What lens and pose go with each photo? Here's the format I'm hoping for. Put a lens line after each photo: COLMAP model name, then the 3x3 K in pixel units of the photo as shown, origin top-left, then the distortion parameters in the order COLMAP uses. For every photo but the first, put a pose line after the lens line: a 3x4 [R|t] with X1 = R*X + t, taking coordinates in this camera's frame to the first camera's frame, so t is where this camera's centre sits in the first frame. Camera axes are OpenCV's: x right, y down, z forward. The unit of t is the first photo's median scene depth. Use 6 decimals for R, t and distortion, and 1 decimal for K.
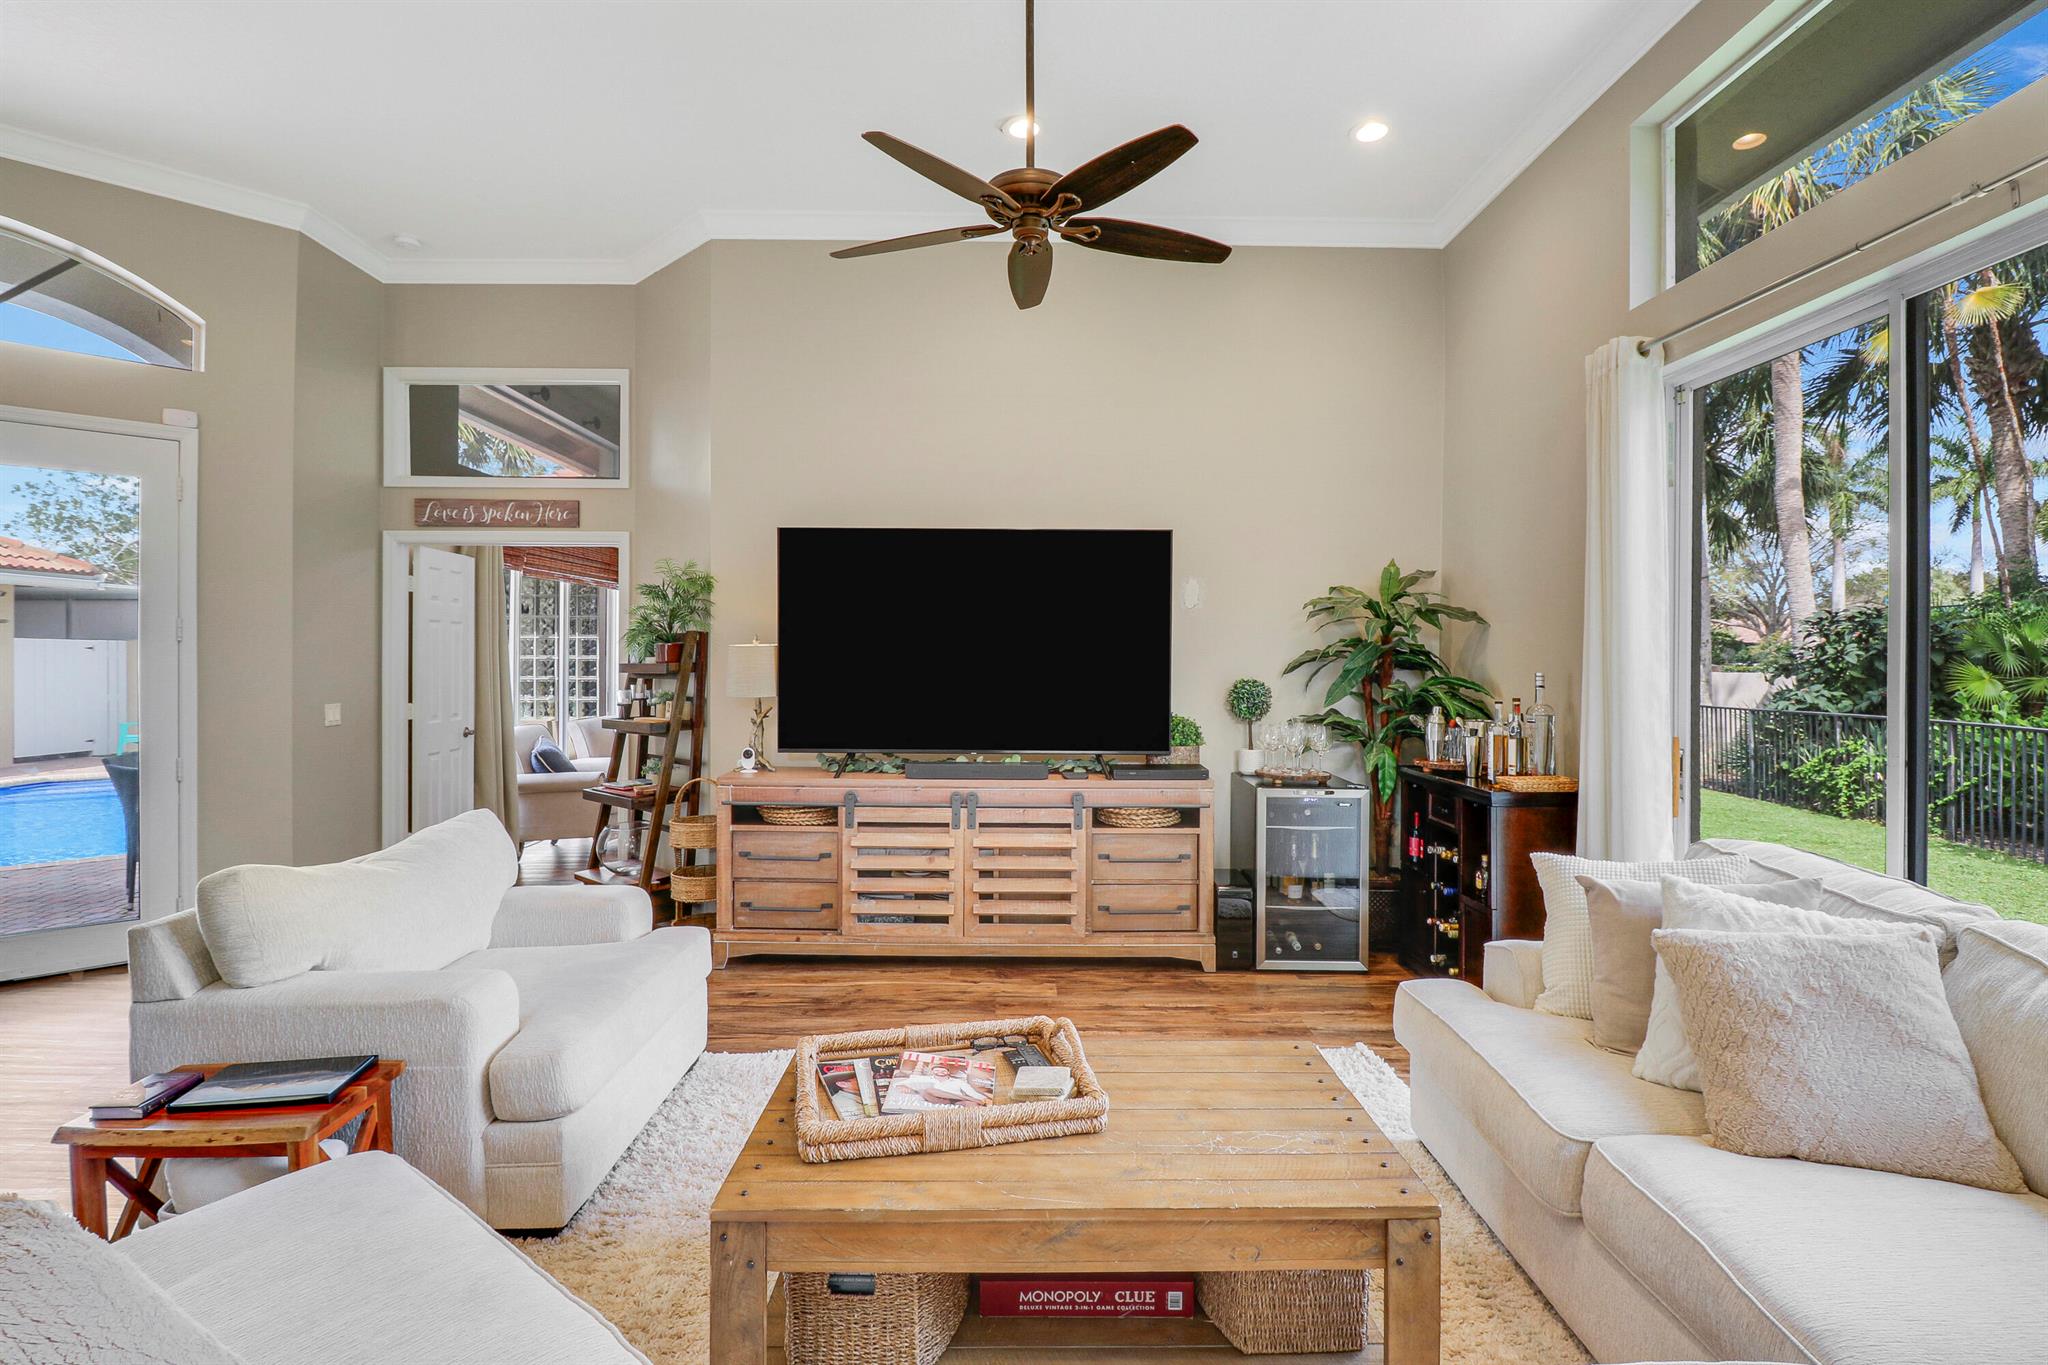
lens RADIAL K [[973.5, 0, 1017.3], [0, 973.5, 660.4], [0, 0, 1]] dist [0.004138, -0.011736]
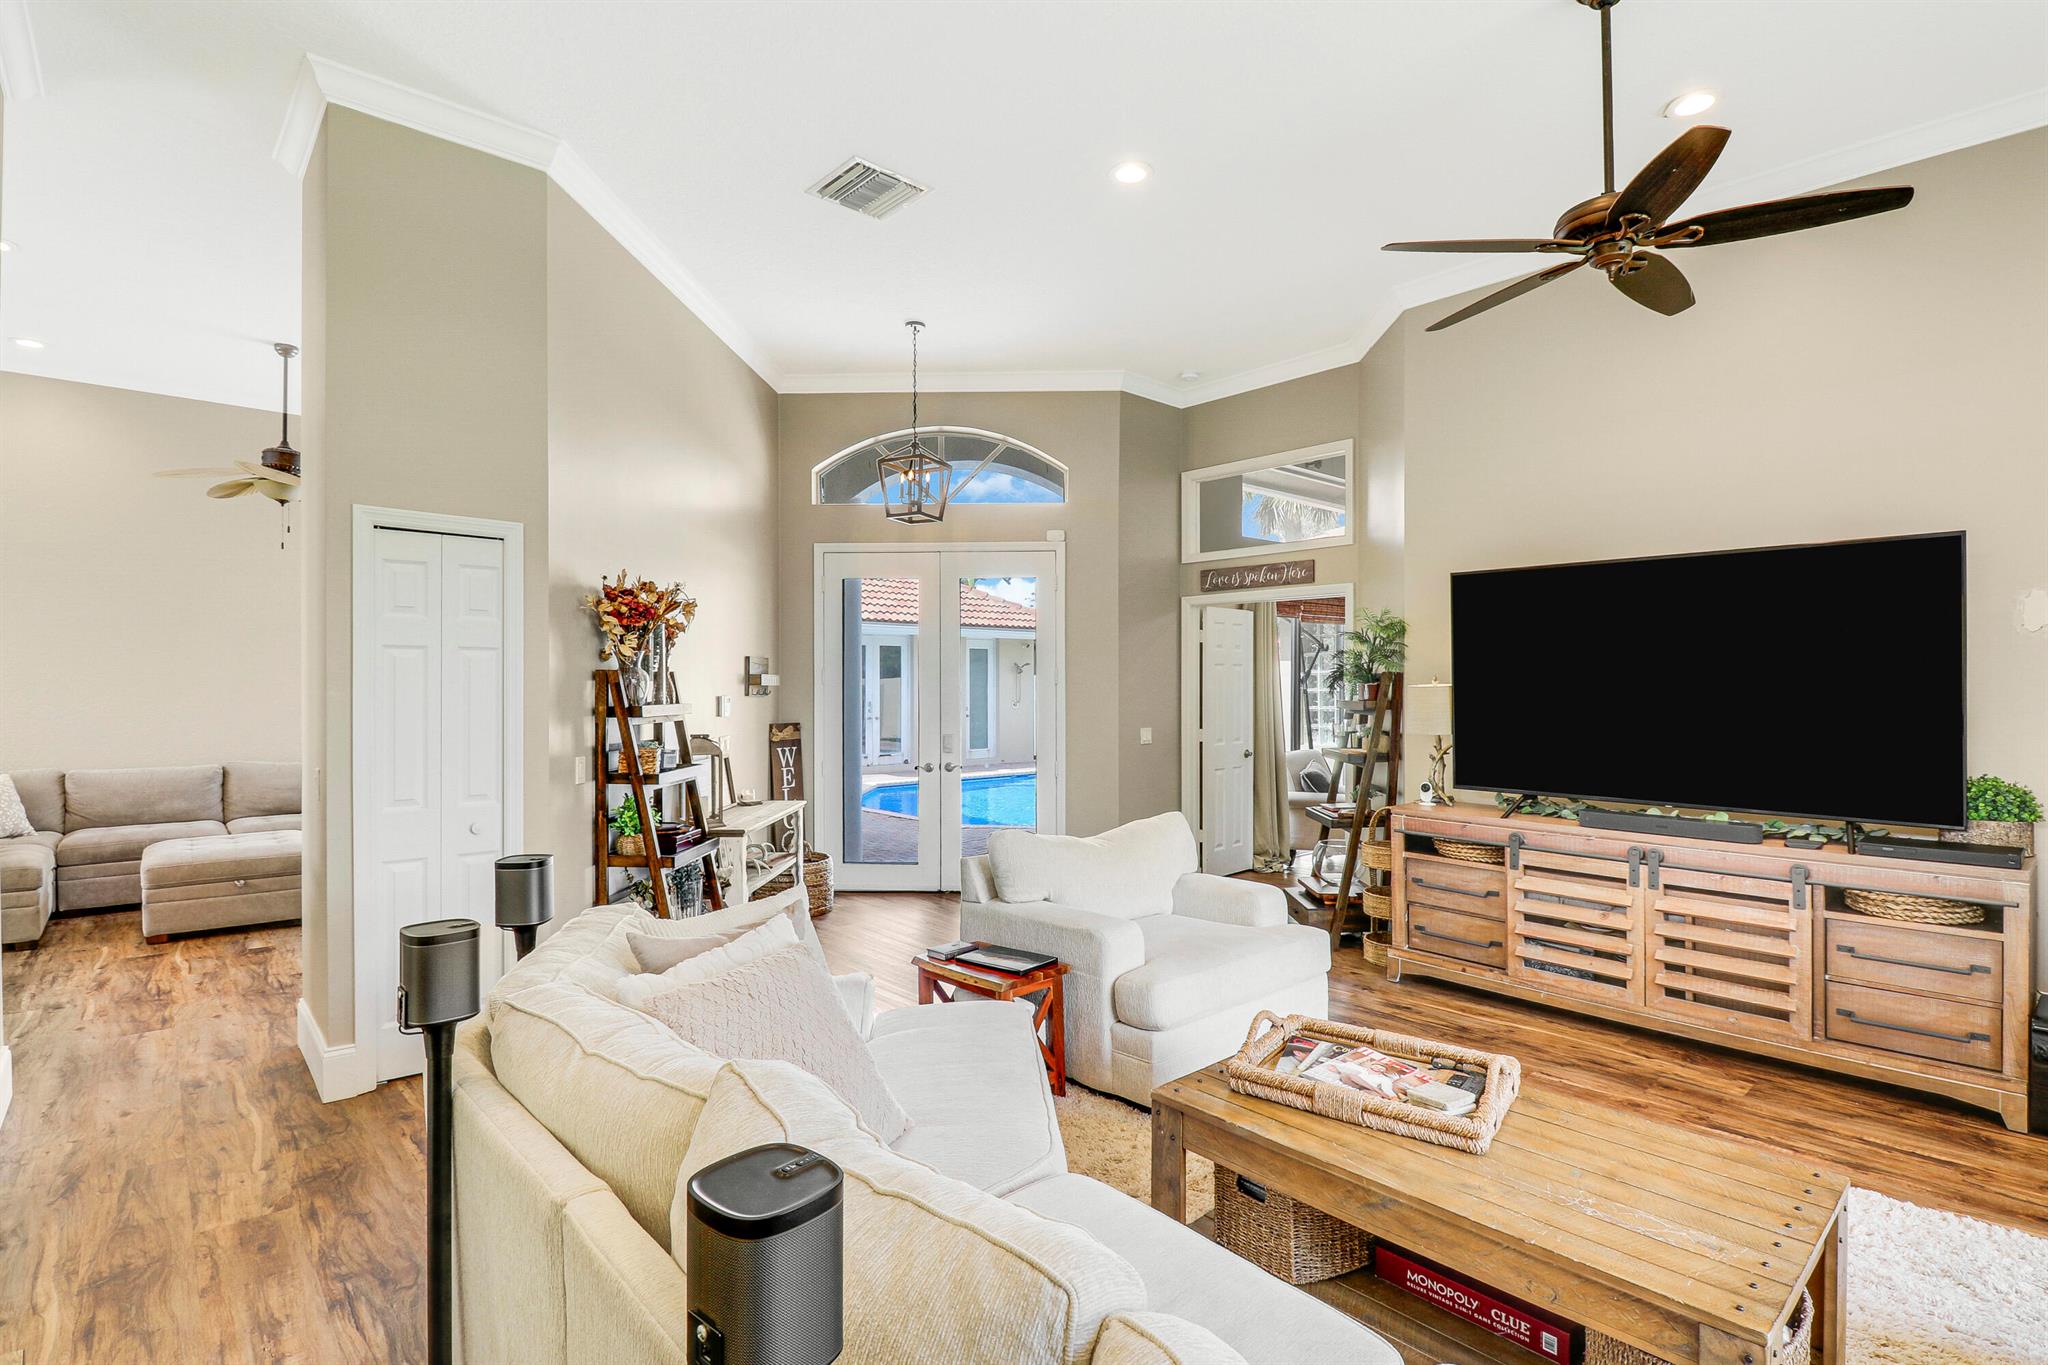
lens RADIAL K [[973.5, 0, 1018.8], [0, 973.5, 685.7], [0, 0, 1]] dist [0.004138, -0.011736]
pose [[0.661075, -0.001875, -0.750317, 0.241296], [0.000950, 0.999998, -0.001662, -0.015254], [0.750319, 0.000386, 0.661076, -0.042288]]
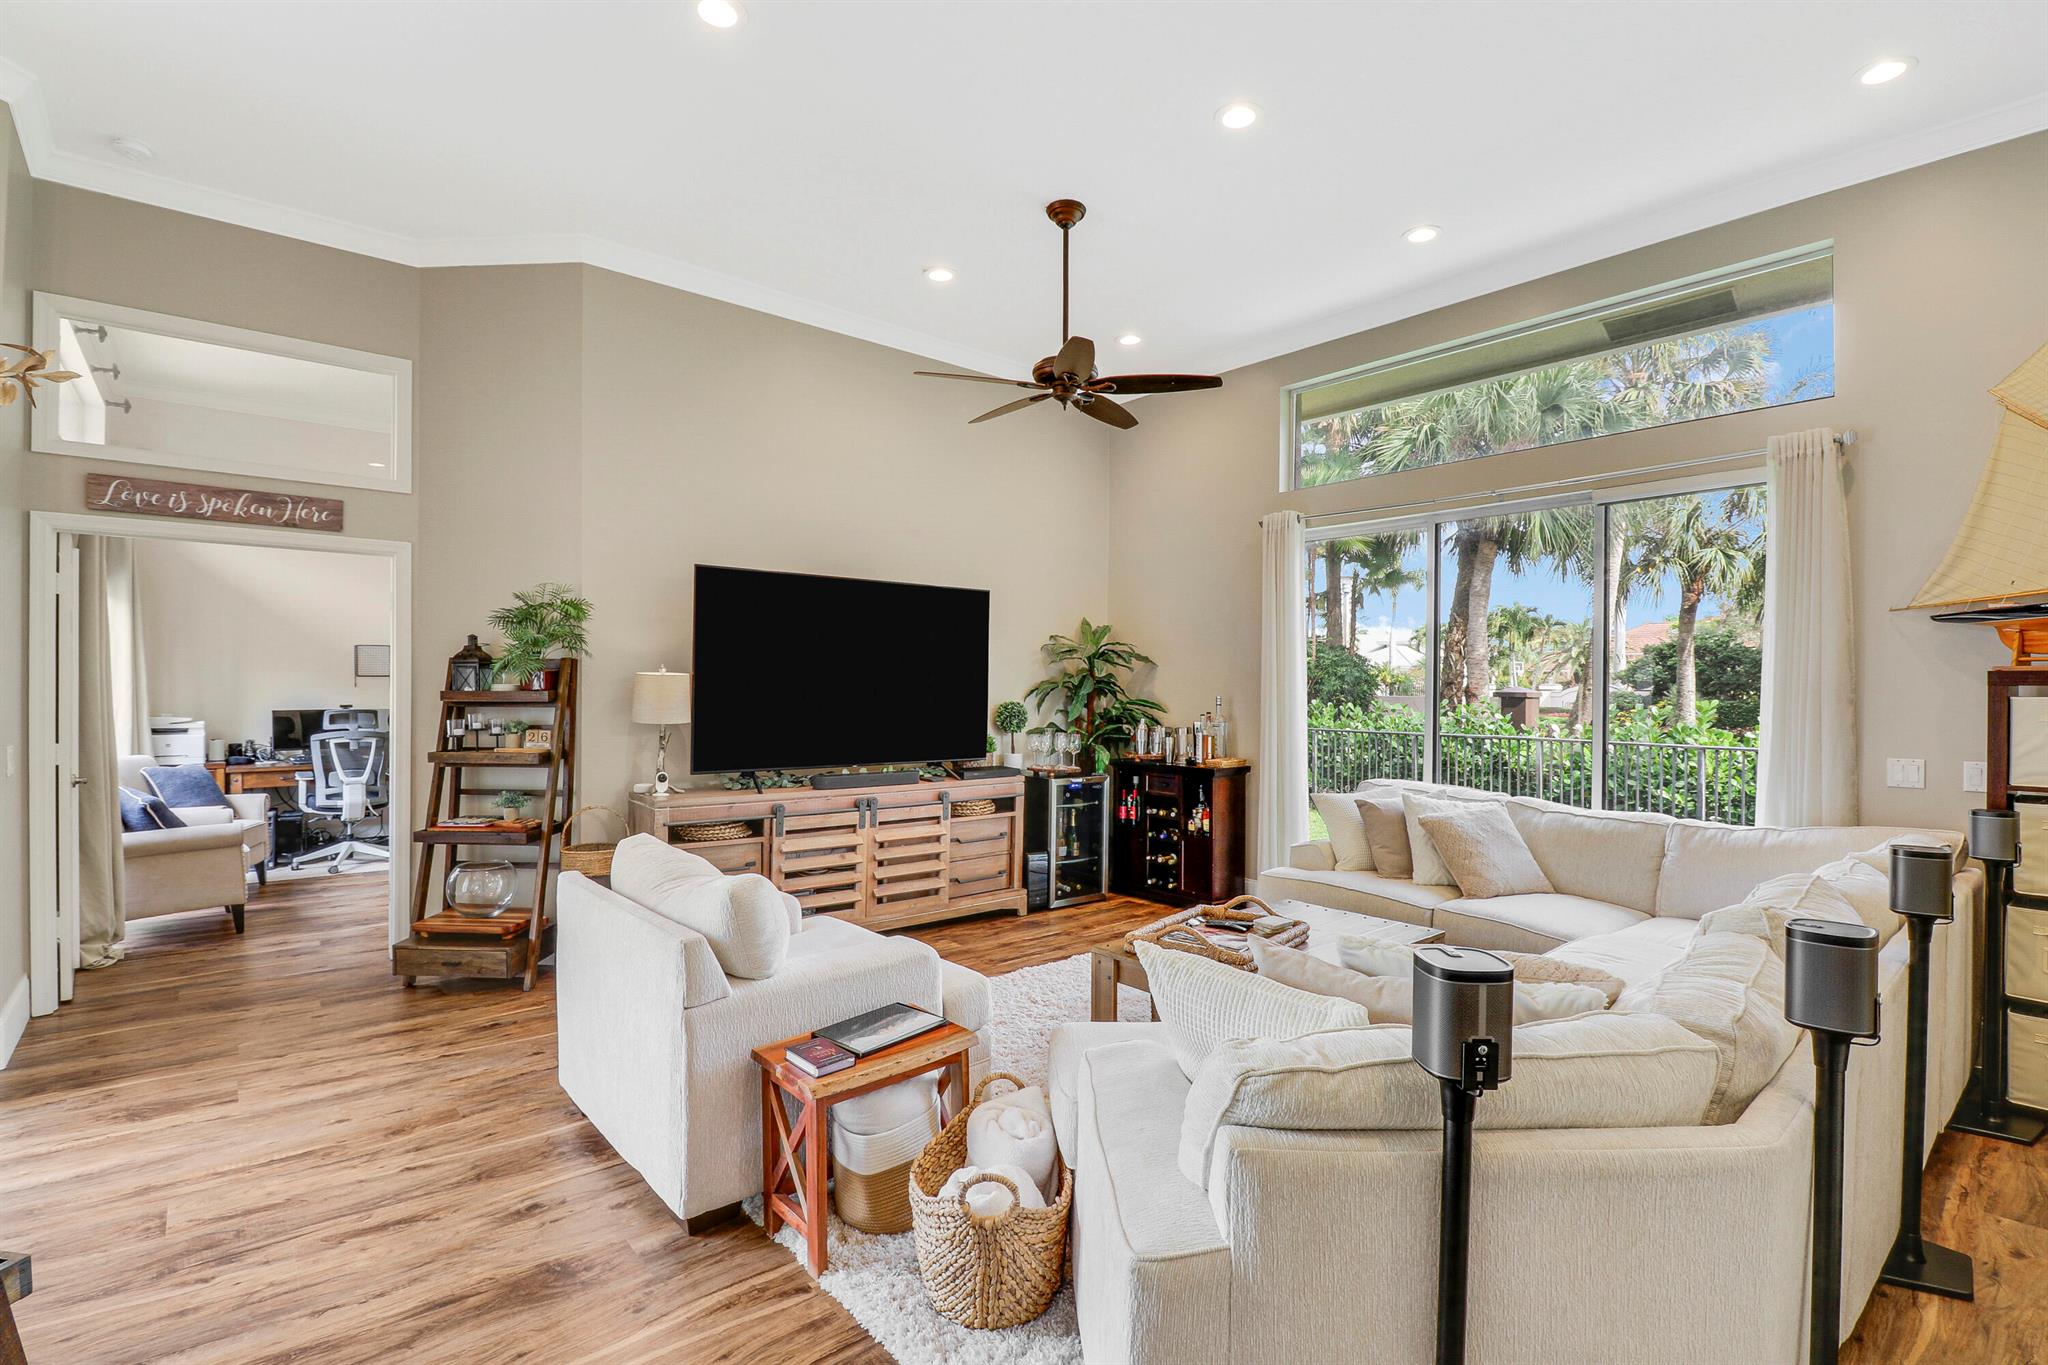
lens RADIAL K [[973.5, 0, 1003.1], [0, 973.5, 673.5], [0, 0, 1]] dist [0.004138, -0.011736]
pose [[0.772769, 0.009369, 0.634618, -0.692953], [-0.005507, 0.999952, -0.008057, -0.010198], [-0.634663, 0.002731, 0.772784, -0.043543]]
